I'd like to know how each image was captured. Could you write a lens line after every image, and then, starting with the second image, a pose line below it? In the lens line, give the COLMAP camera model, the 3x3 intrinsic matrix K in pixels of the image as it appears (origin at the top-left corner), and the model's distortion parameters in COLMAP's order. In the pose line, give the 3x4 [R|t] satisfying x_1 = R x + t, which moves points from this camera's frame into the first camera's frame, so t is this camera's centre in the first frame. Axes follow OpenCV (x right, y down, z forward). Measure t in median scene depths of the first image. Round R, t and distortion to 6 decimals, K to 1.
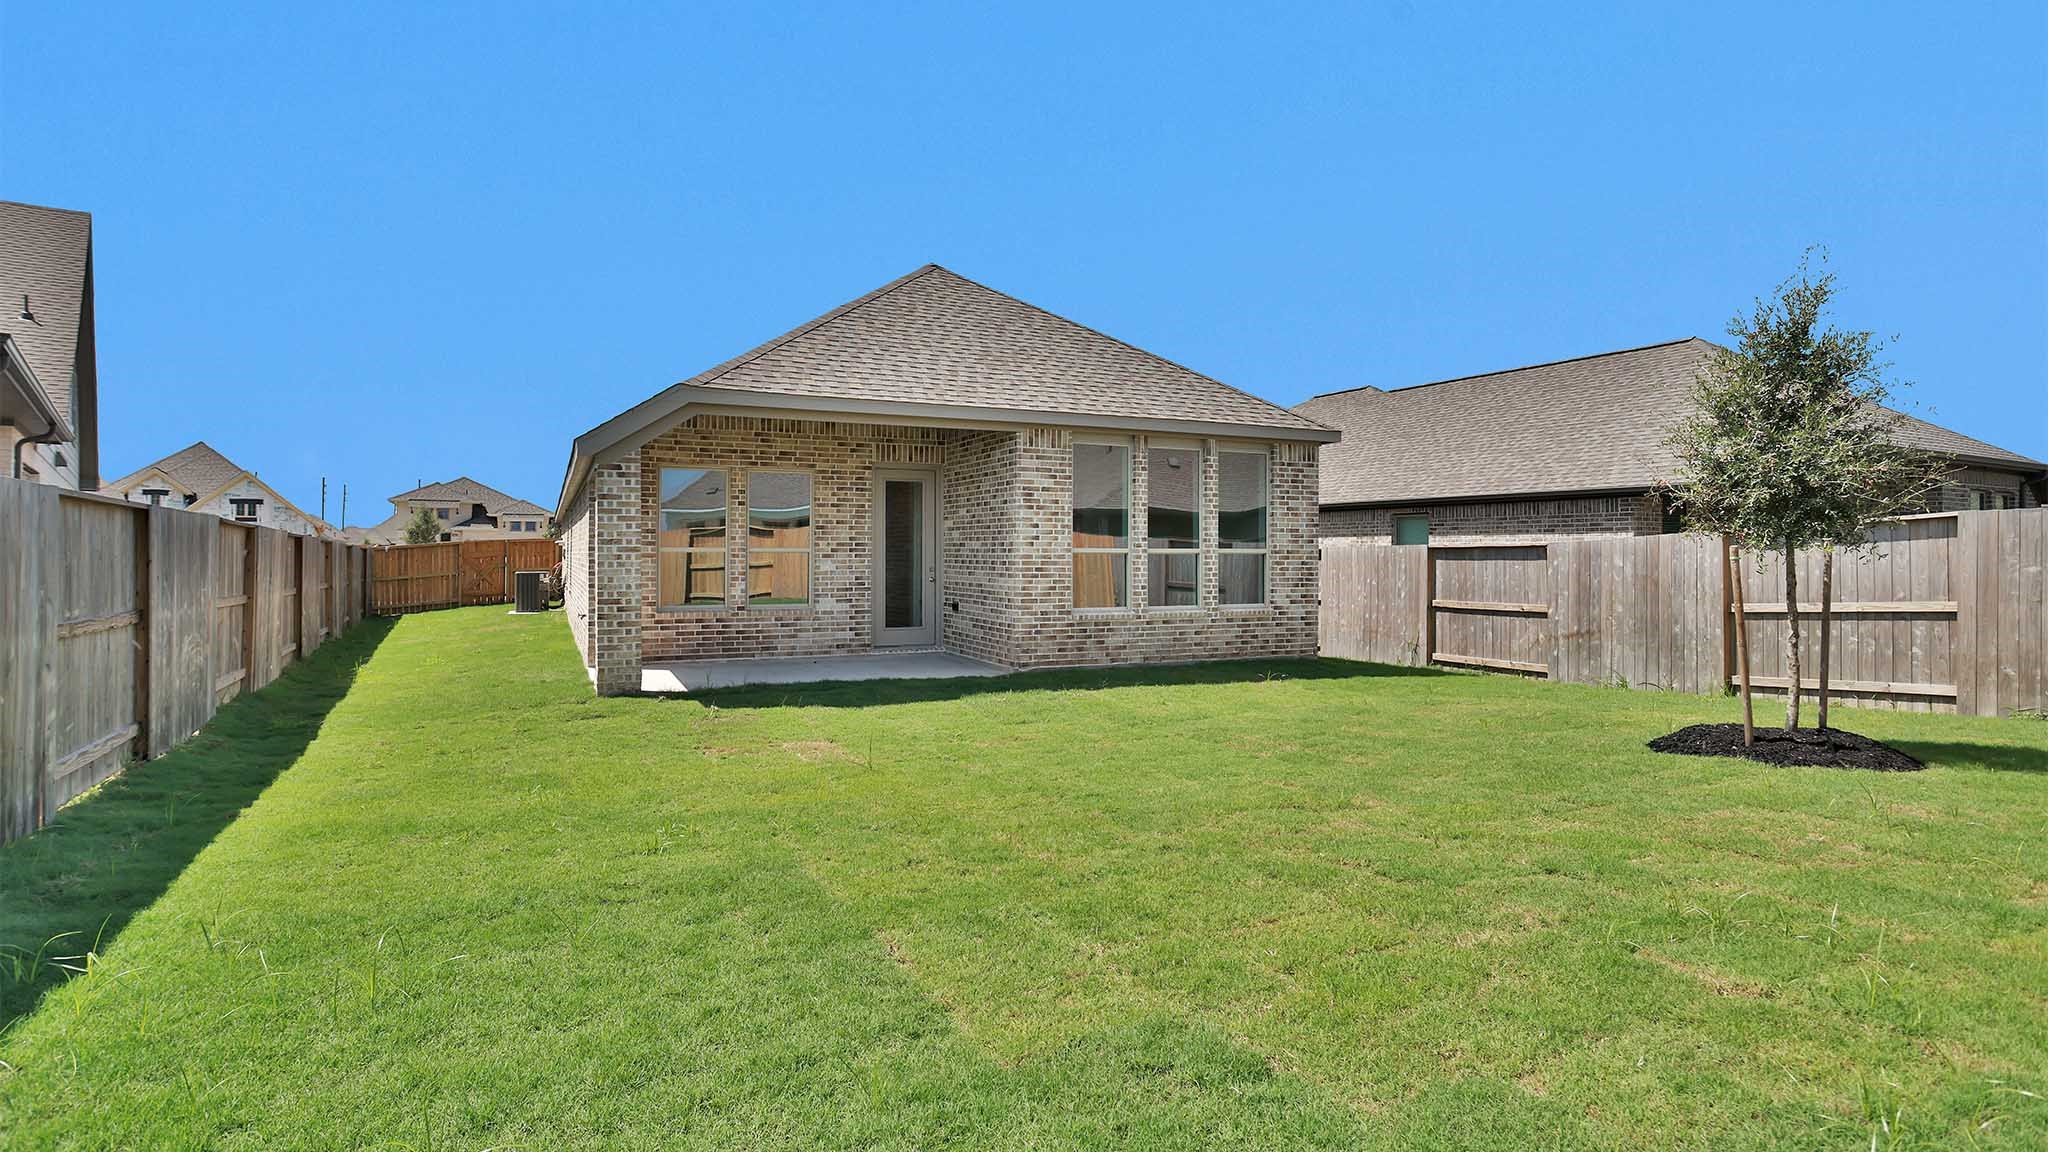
lens RADIAL K [[1002.9, 0, 1029.4], [0, 1002.9, 553.2], [0, 0, 1]] dist [-0.050991, 0.030409]
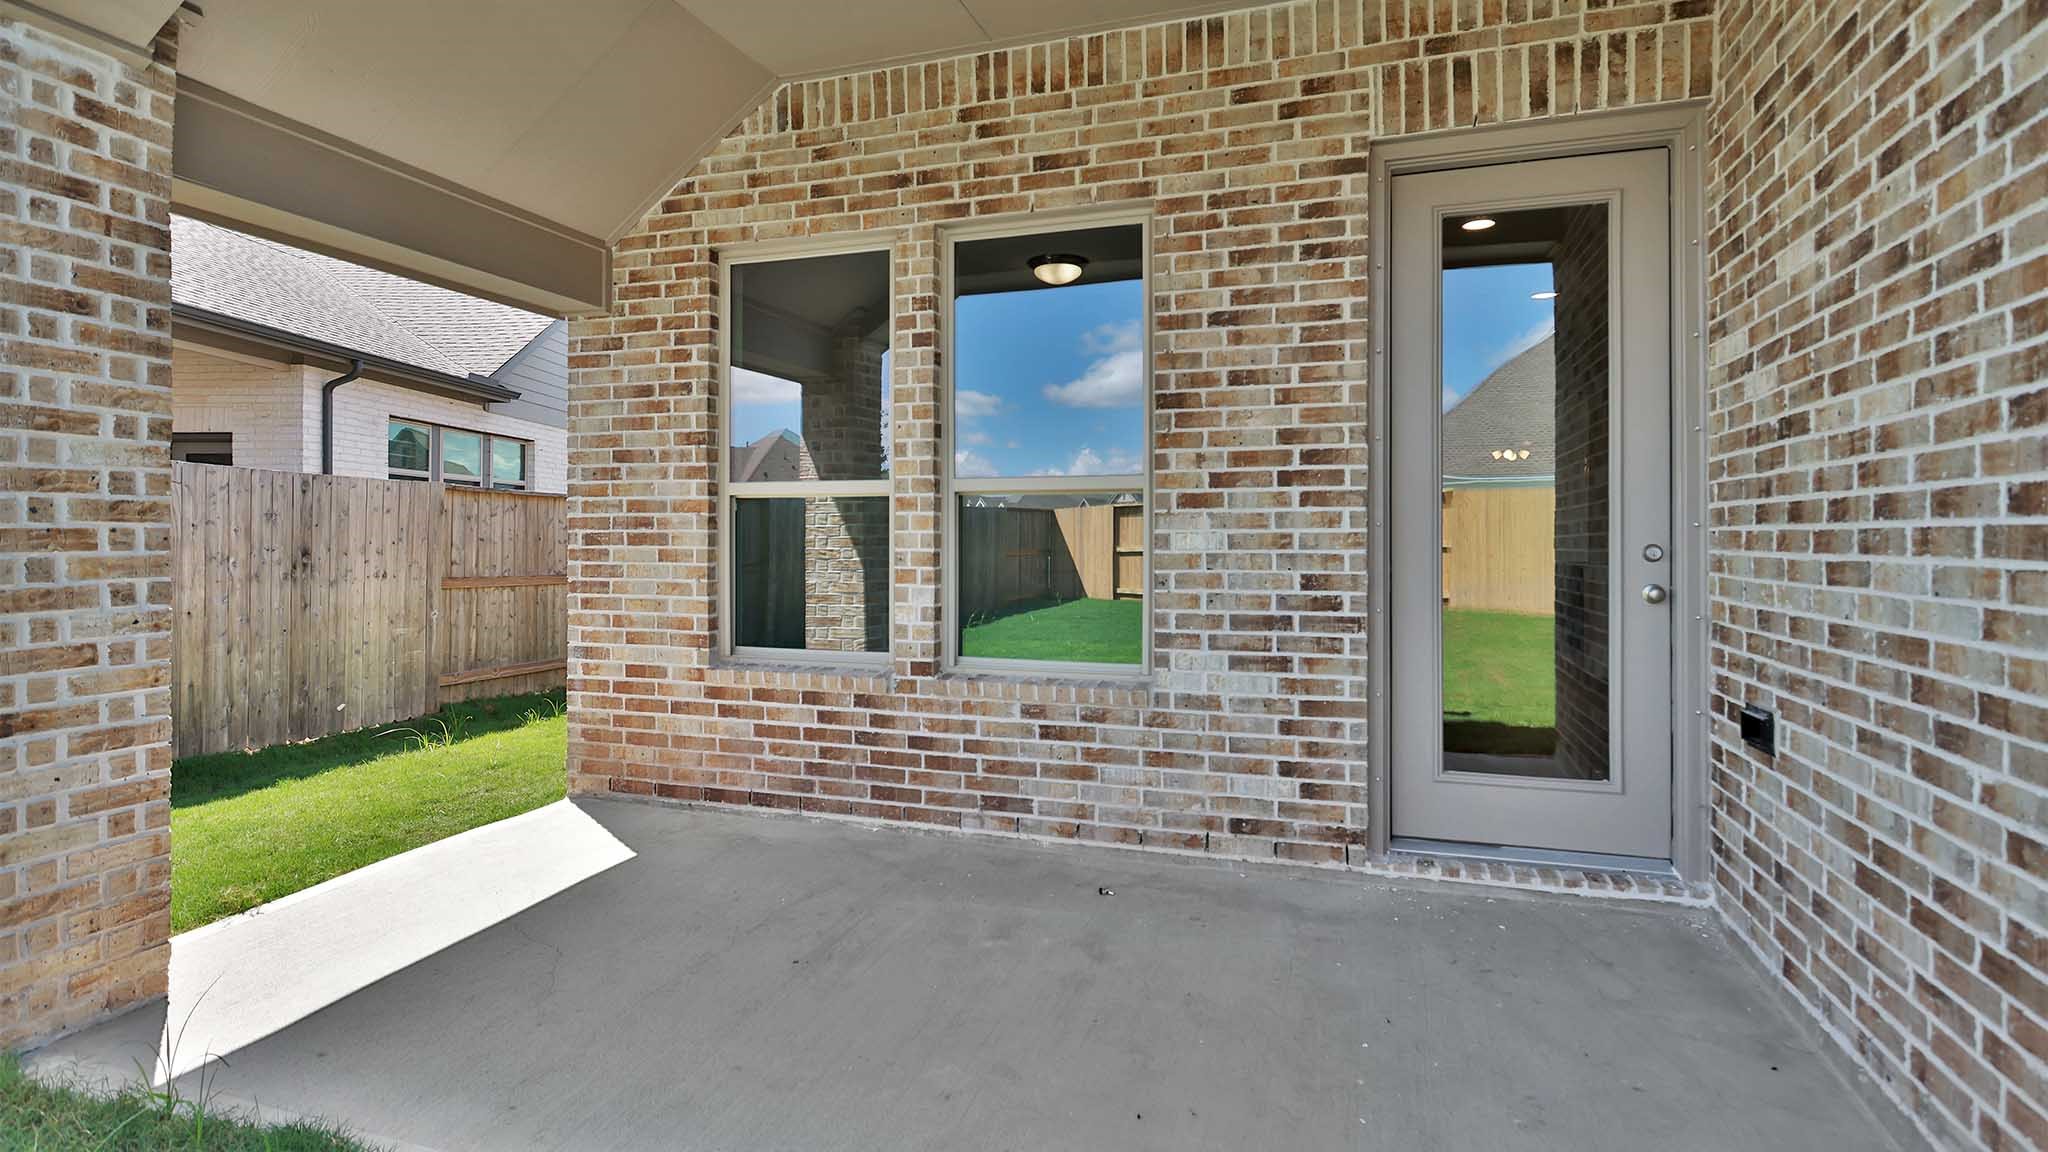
lens RADIAL K [[1002.9, 0, 1029.4], [0, 1002.9, 553.2], [0, 0, 1]] dist [-0.050991, 0.030409]
pose [[0.704064, 0.008787, -0.710082, -0.035951], [0.003182, 0.999874, 0.015527, 0.012872], [0.710129, -0.013191, 0.703948, 0.768291]]
